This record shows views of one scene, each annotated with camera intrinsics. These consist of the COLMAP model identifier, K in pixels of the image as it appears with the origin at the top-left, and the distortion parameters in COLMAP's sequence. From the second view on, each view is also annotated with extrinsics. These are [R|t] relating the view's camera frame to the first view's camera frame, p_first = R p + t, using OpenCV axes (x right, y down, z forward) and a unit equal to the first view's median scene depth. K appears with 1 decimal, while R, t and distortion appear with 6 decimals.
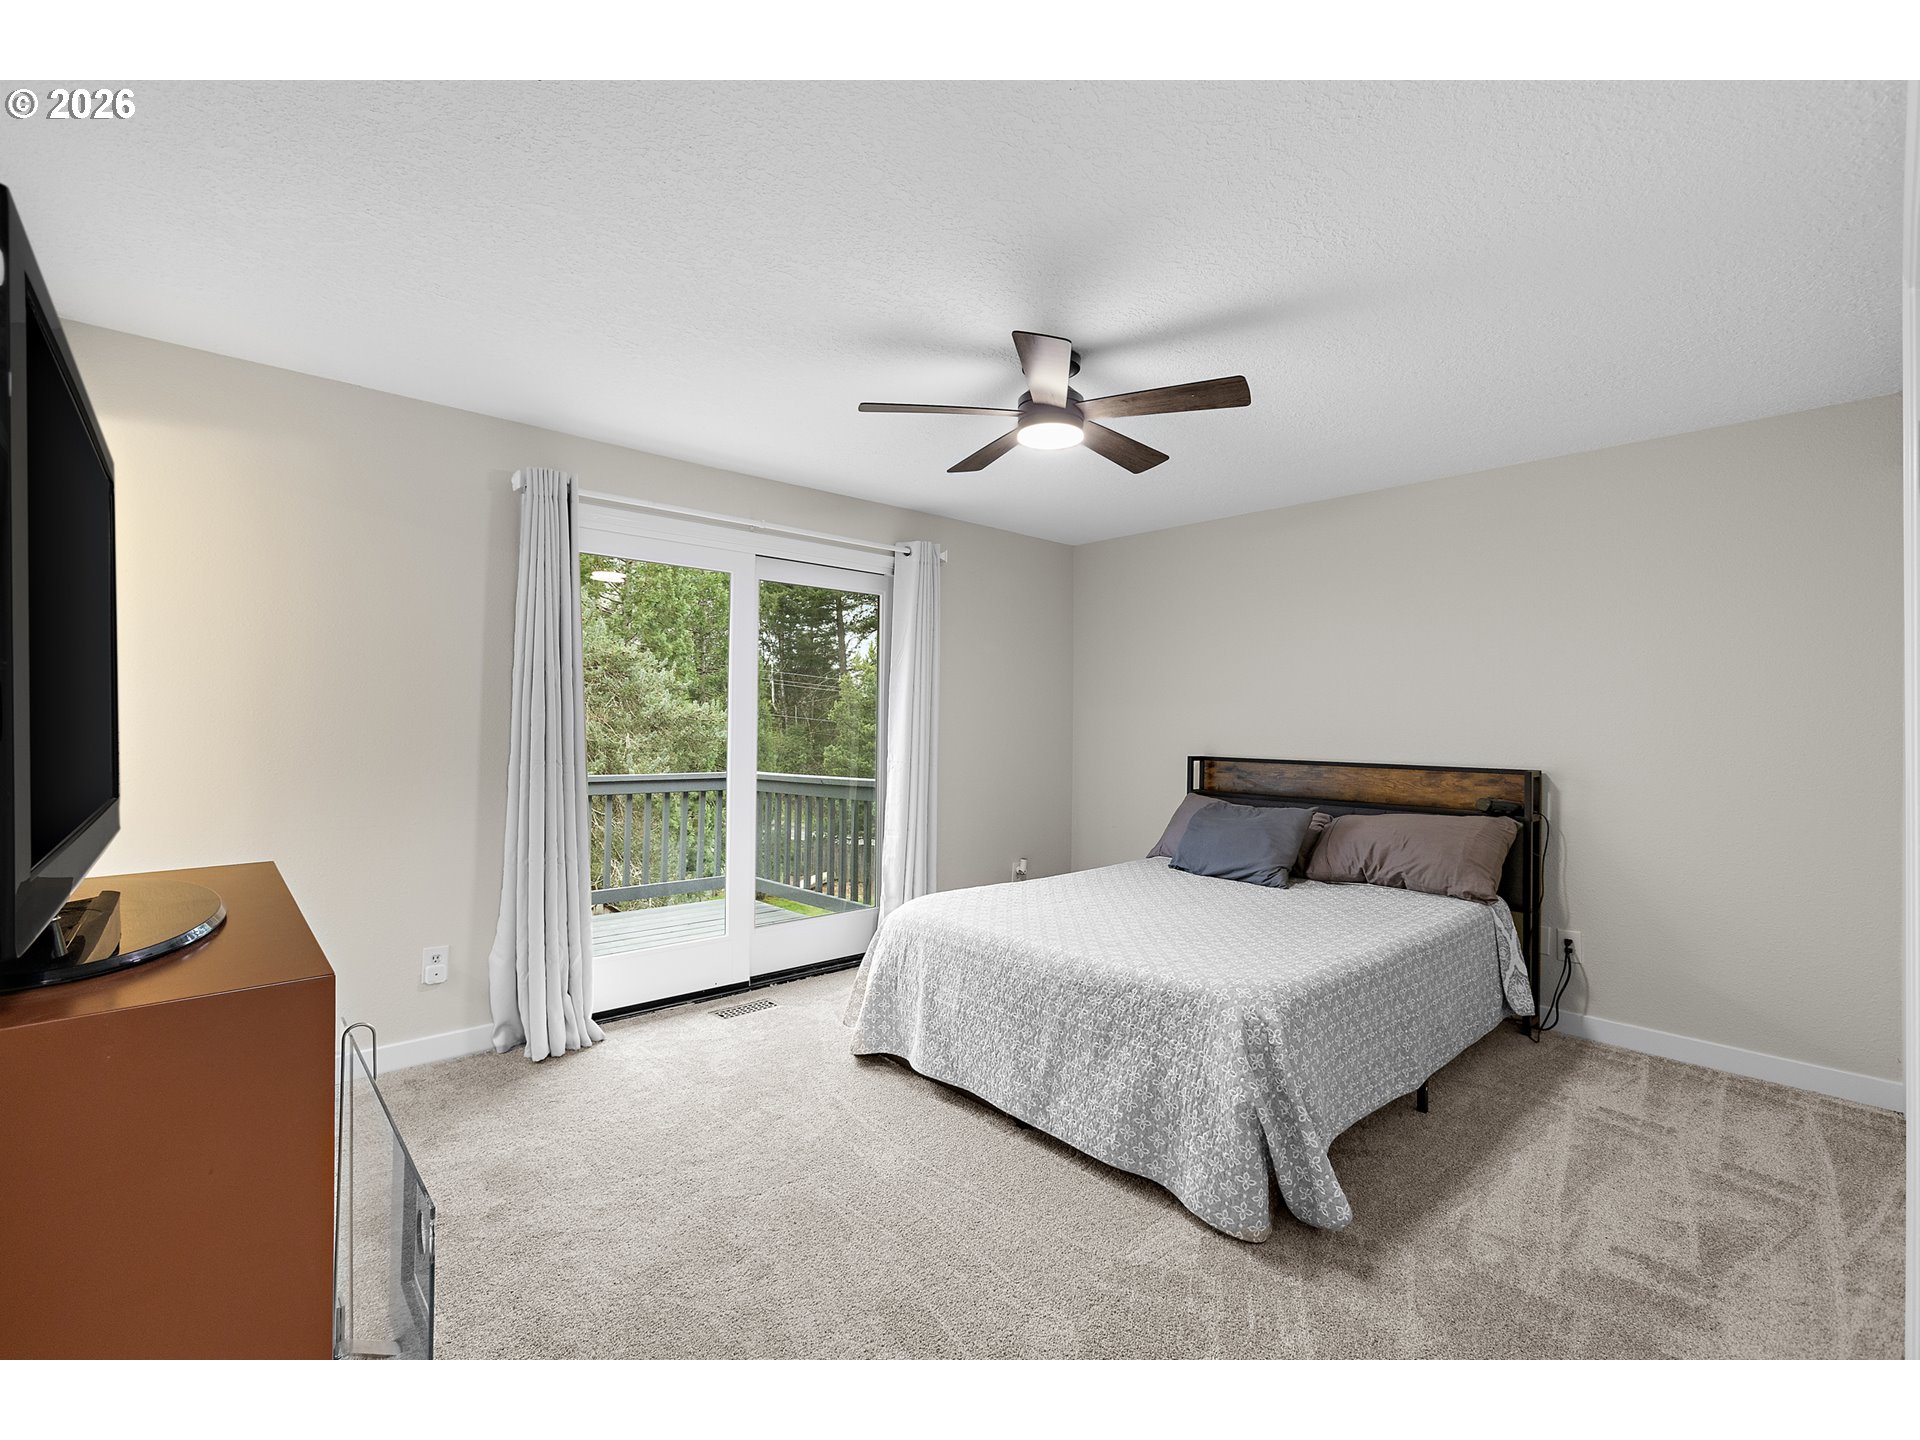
lens RADIAL K [[853.7, 0, 960.0], [0, 853.7, 720.0], [0, 0, 1]] dist [-0.012284, 0.015741]
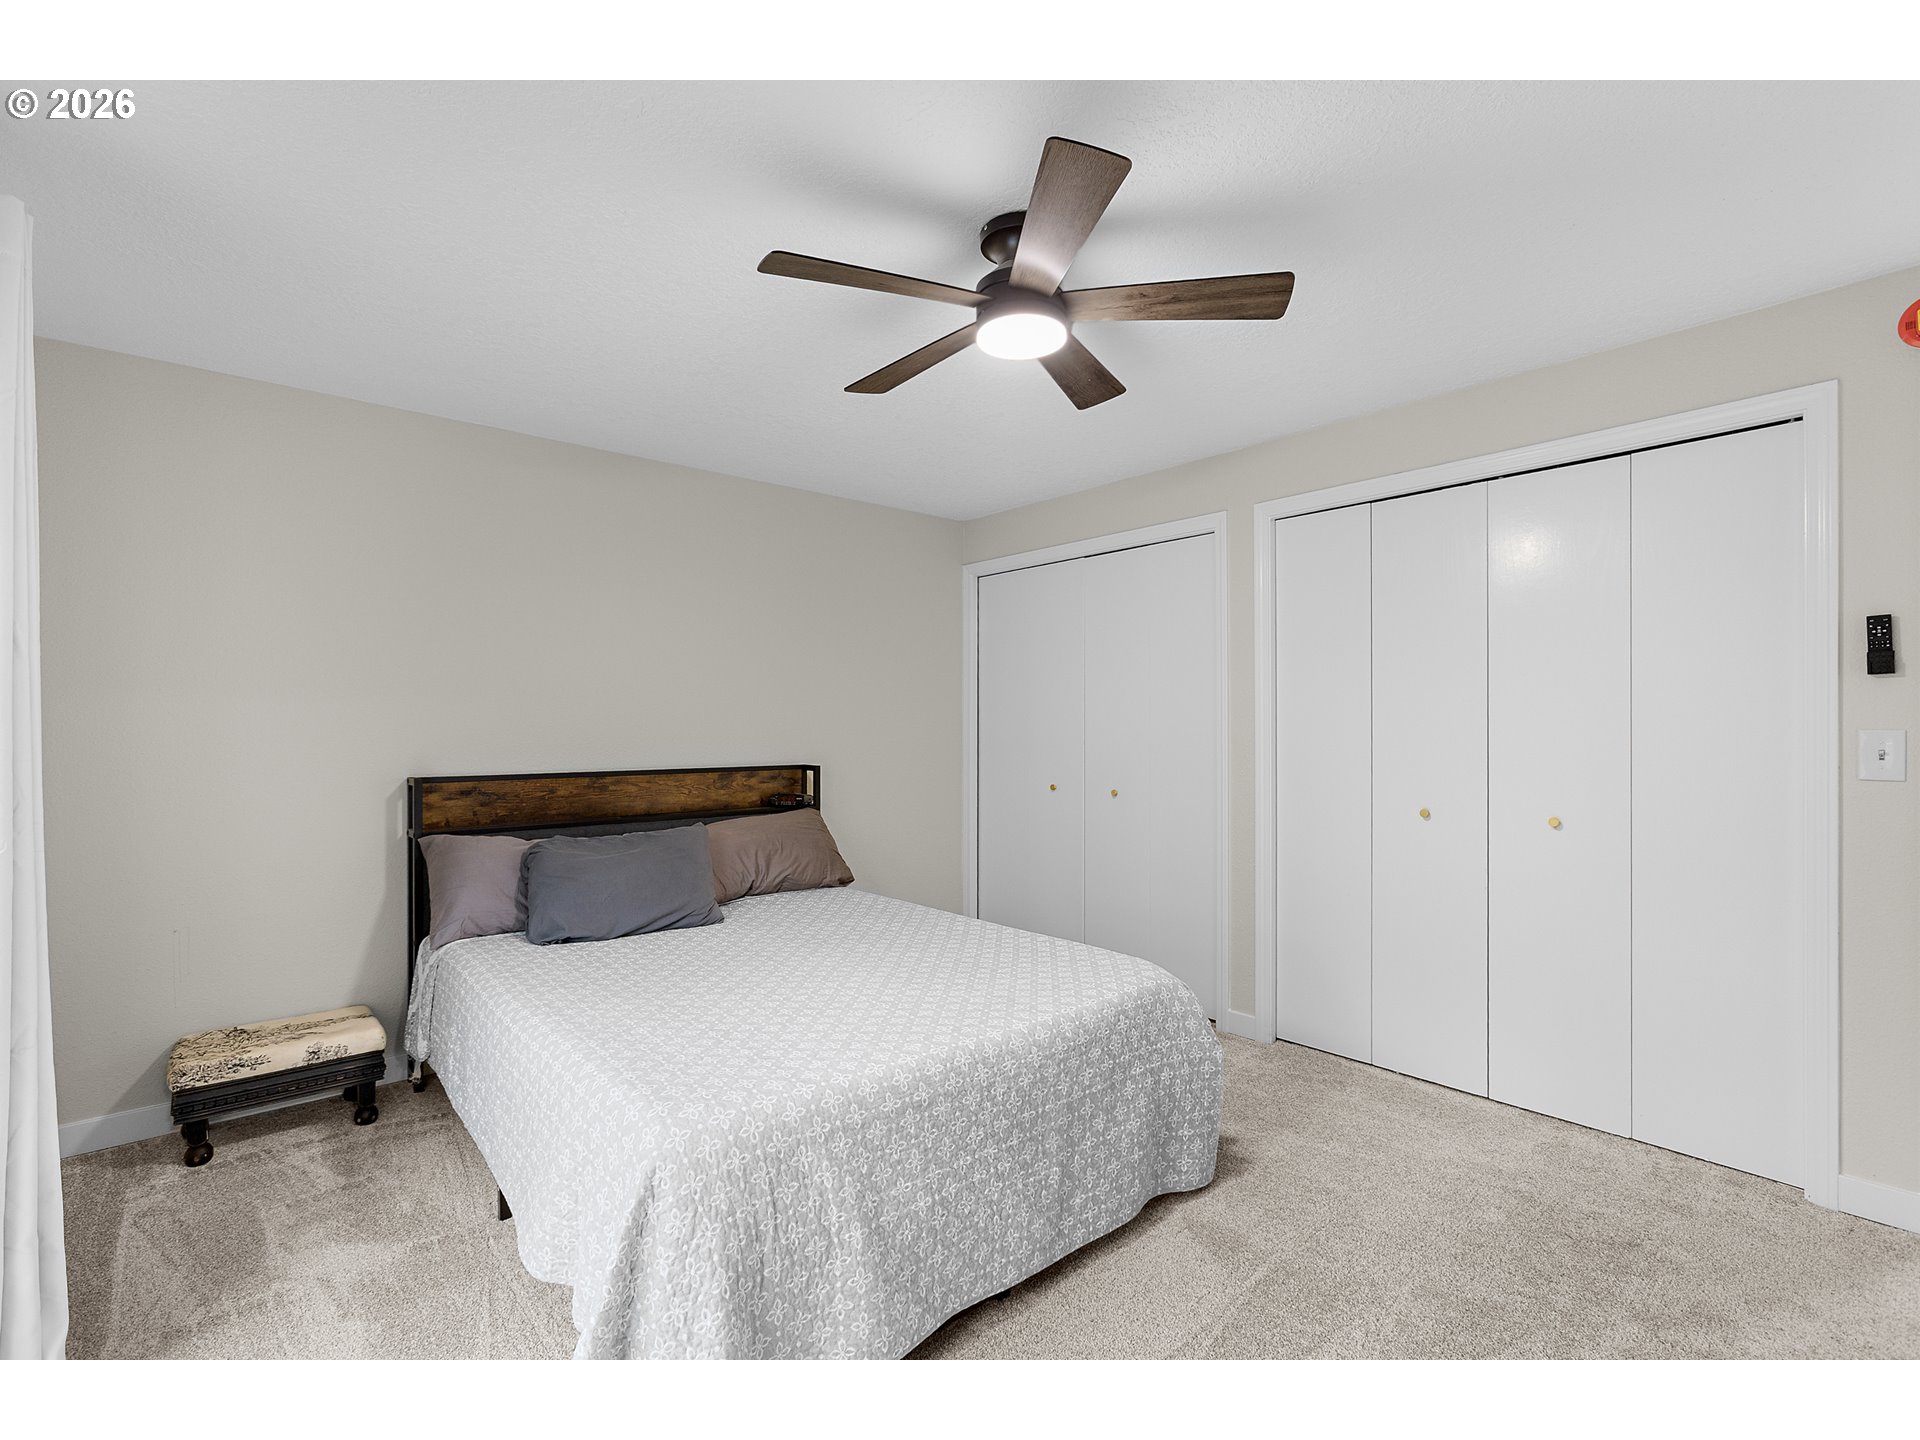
lens RADIAL K [[910.5, 0, 960.0], [0, 910.5, 720.0], [0, 0, 1]] dist [-0.033147, 0.000000]
pose [[0.001717, -0.002343, 0.999996, -0.555800], [0.000571, 0.999997, 0.002342, -0.002043], [-0.999998, 0.000567, 0.001719, 0.853514]]
